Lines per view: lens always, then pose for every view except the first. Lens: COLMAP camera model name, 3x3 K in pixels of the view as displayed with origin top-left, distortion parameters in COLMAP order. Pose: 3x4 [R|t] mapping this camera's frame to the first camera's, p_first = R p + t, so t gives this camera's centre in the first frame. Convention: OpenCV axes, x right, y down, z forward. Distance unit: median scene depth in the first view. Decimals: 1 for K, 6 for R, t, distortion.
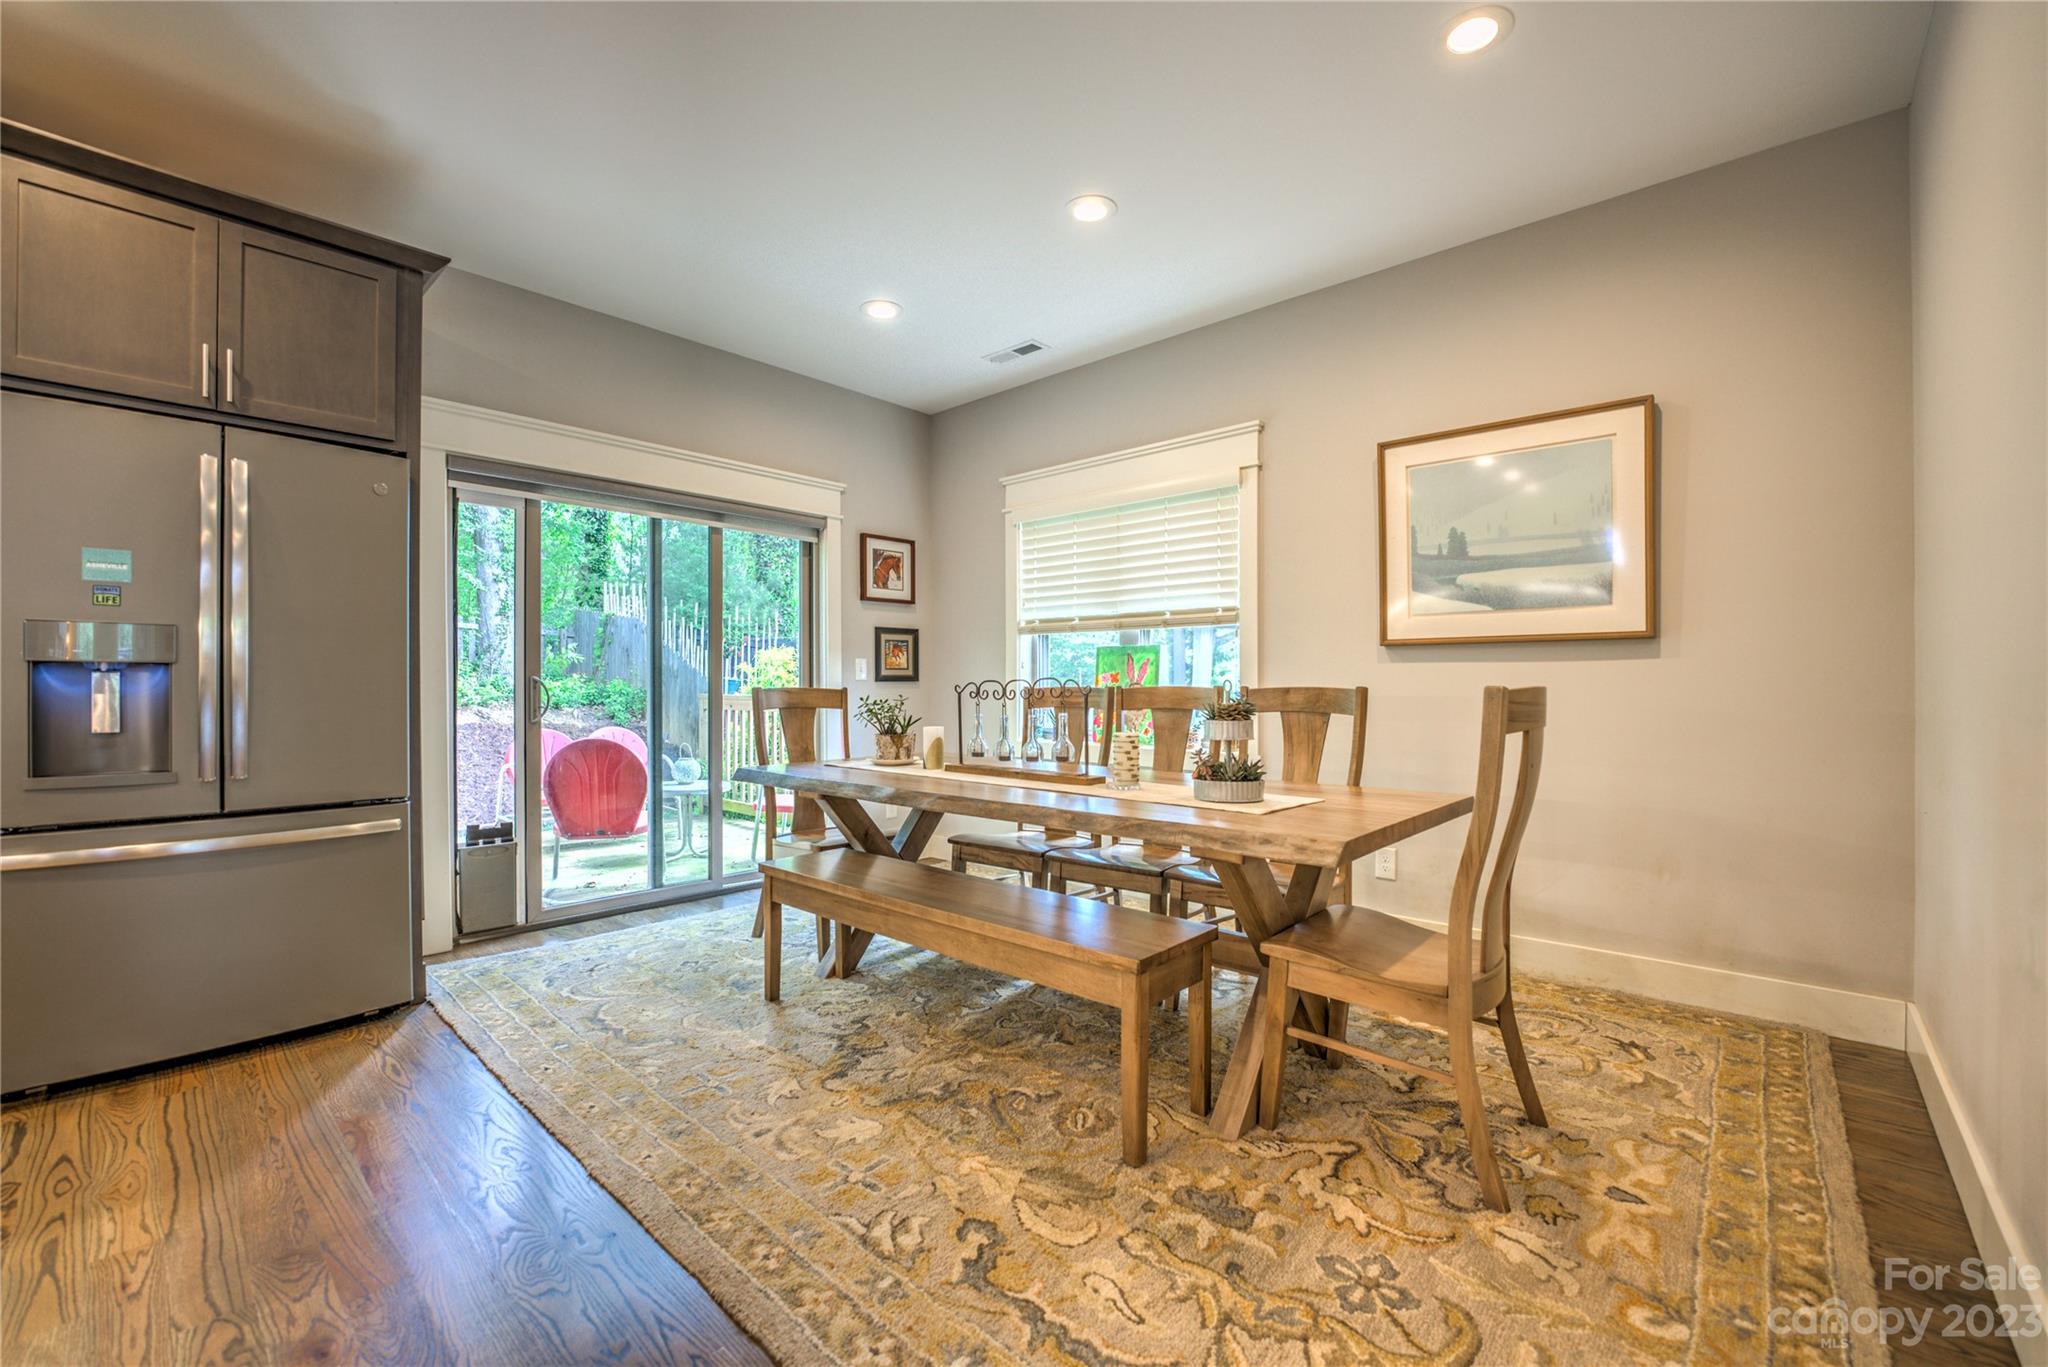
lens RADIAL K [[841.3, 0, 1047.4], [0, 841.3, 680.5], [0, 0, 1]] dist [-0.024977, 0.001960]
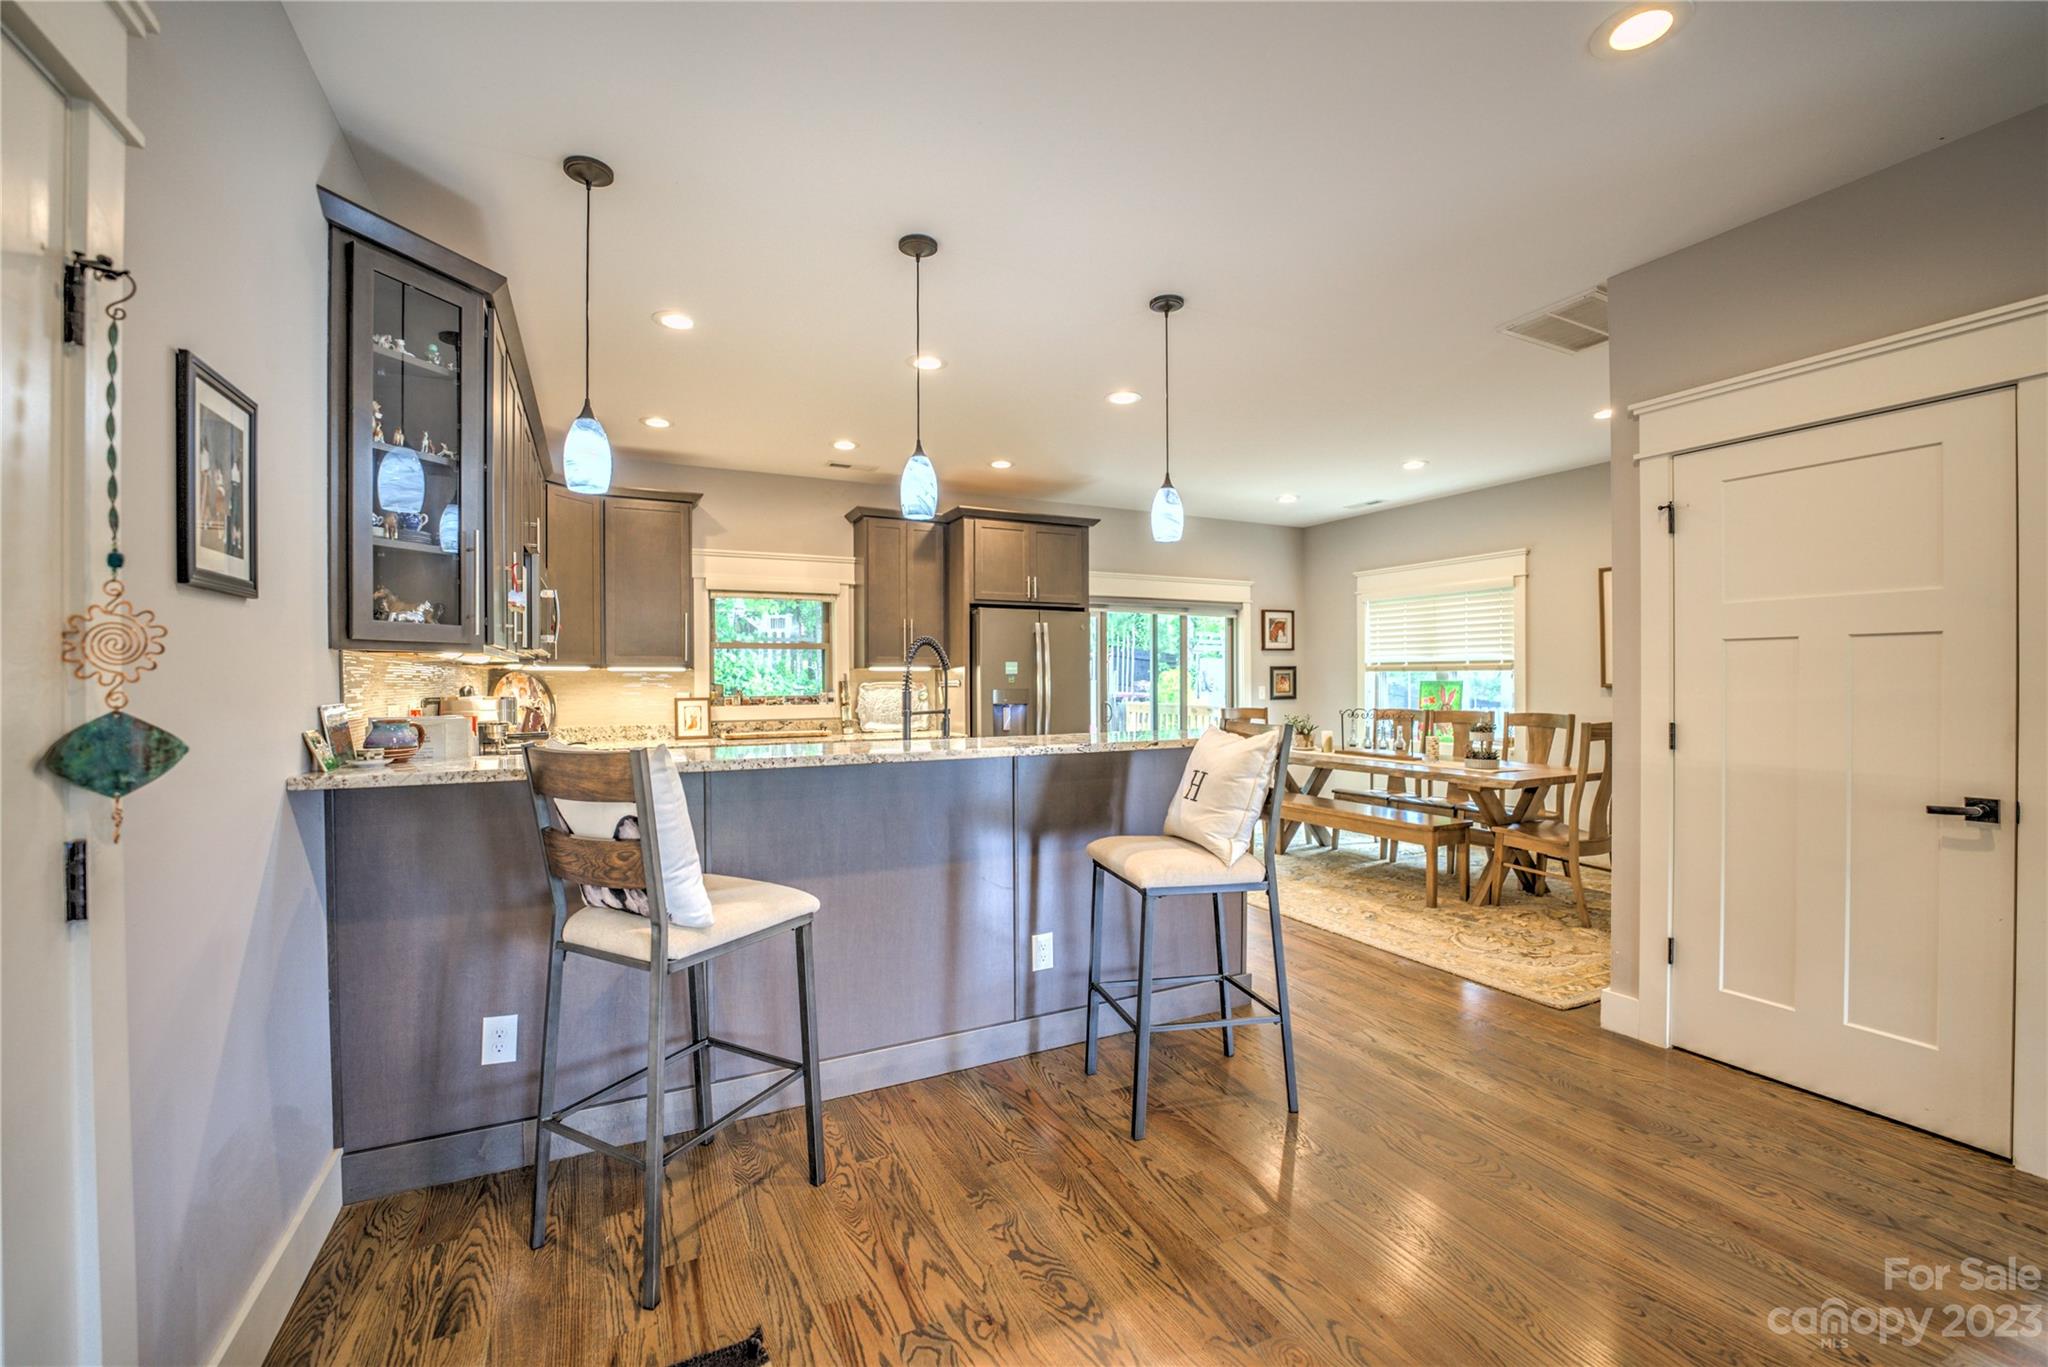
lens RADIAL K [[841.3, 0, 1035.5], [0, 841.3, 685.7], [0, 0, 1]] dist [-0.024977, 0.001960]
pose [[0.927989, -0.002269, -0.372602, -0.033572], [0.006355, 0.999932, 0.009738, -0.064793], [0.372554, -0.011405, 0.927940, -0.934793]]
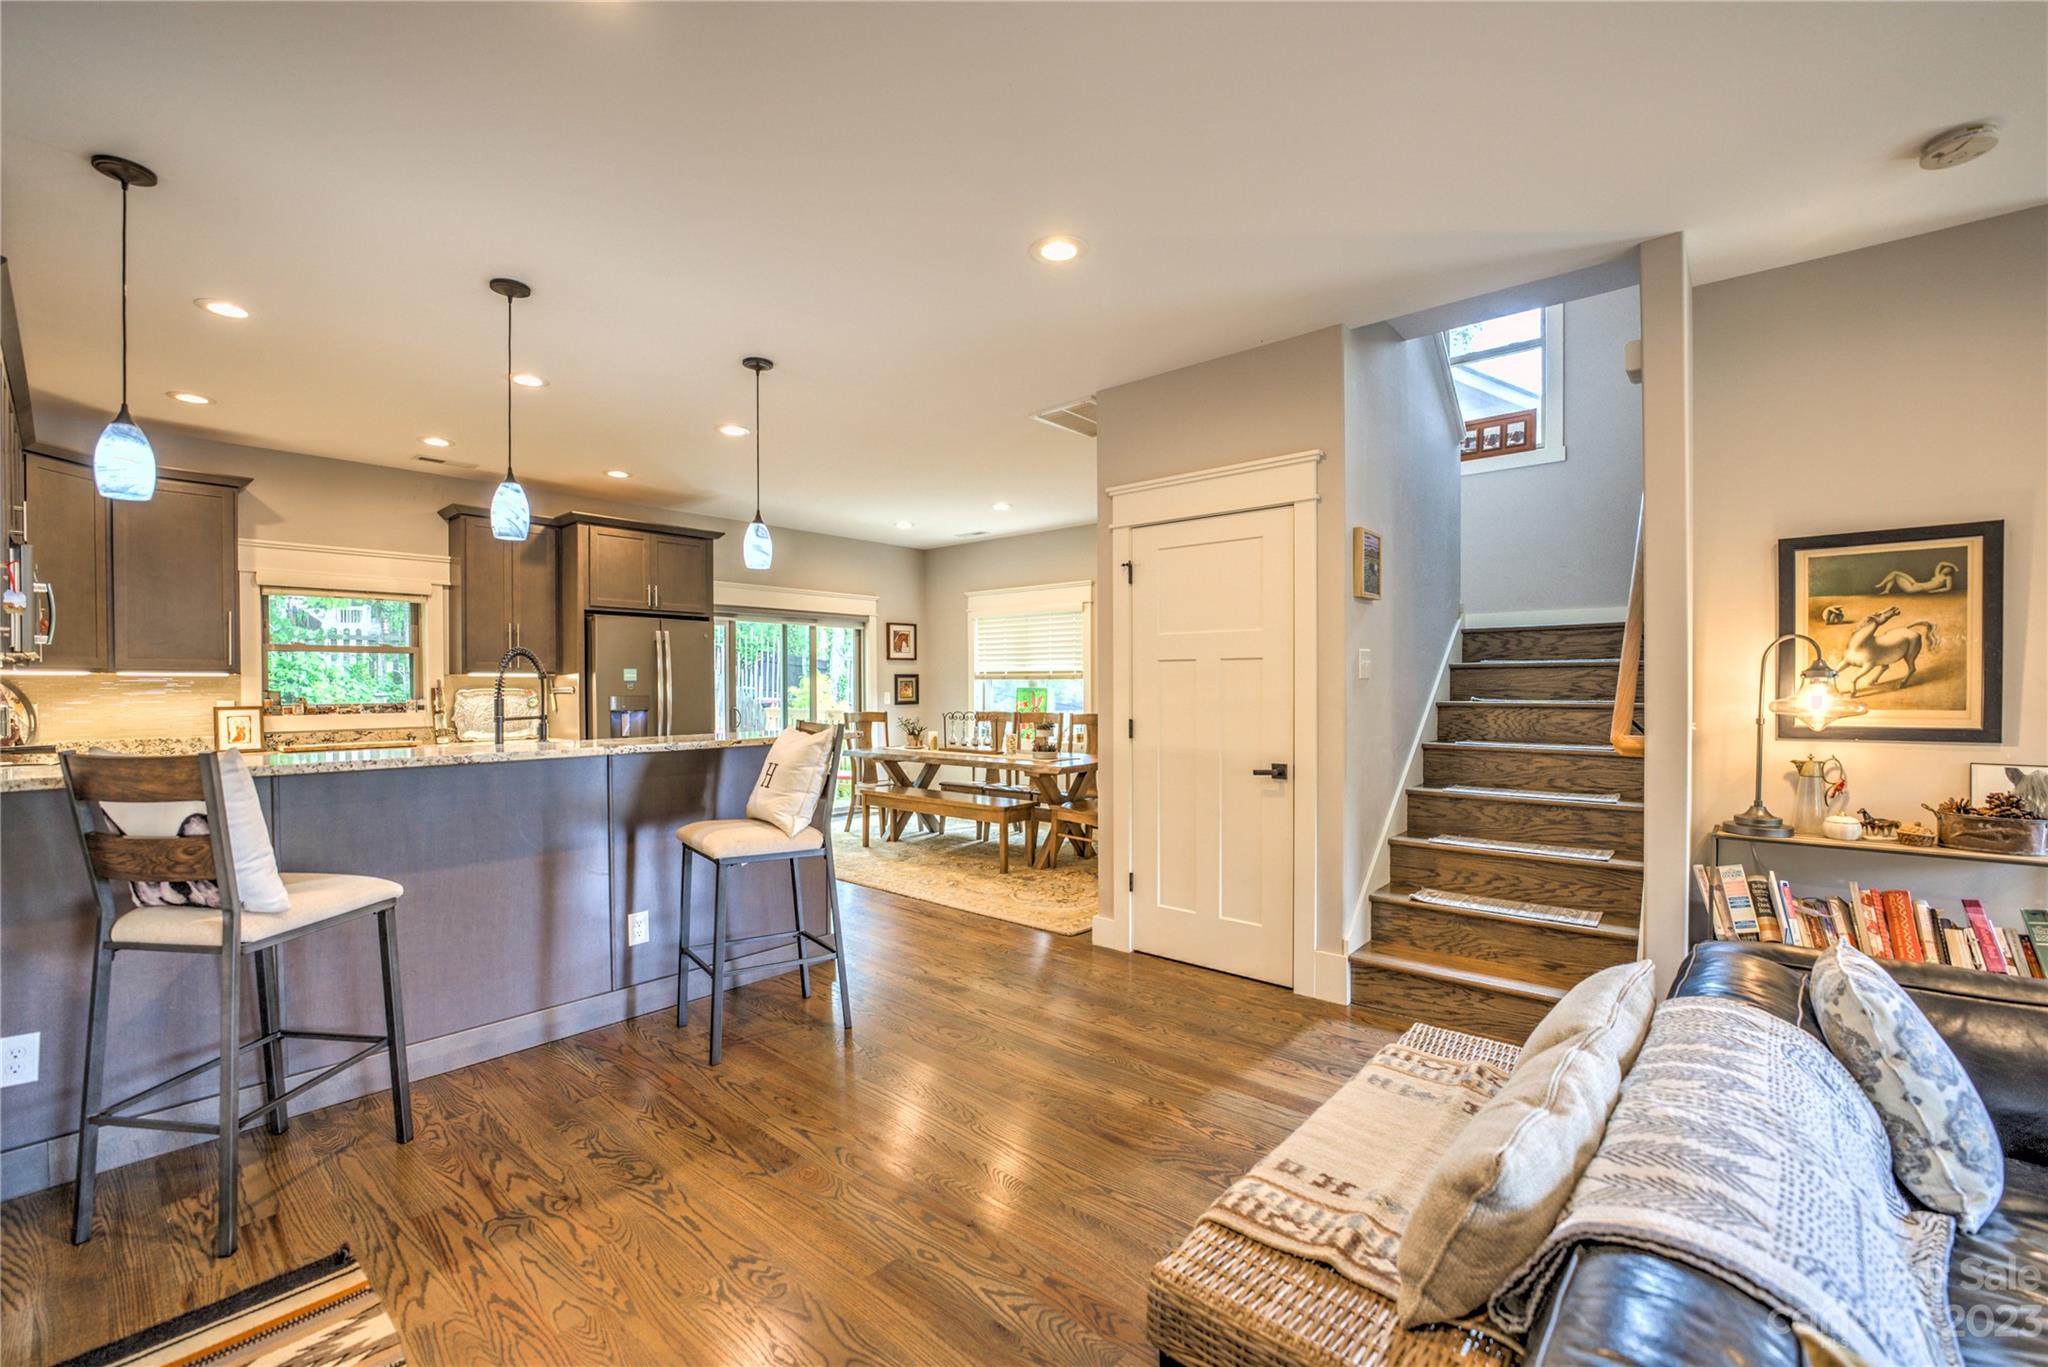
lens RADIAL K [[841.3, 0, 1028.5], [0, 841.3, 698.4], [0, 0, 1]] dist [-0.024977, 0.001960]
pose [[0.999981, -0.002749, 0.005588, 0.095052], [0.002633, 0.999784, 0.020620, -0.069175], [-0.005643, -0.020605, 0.999772, -1.098344]]
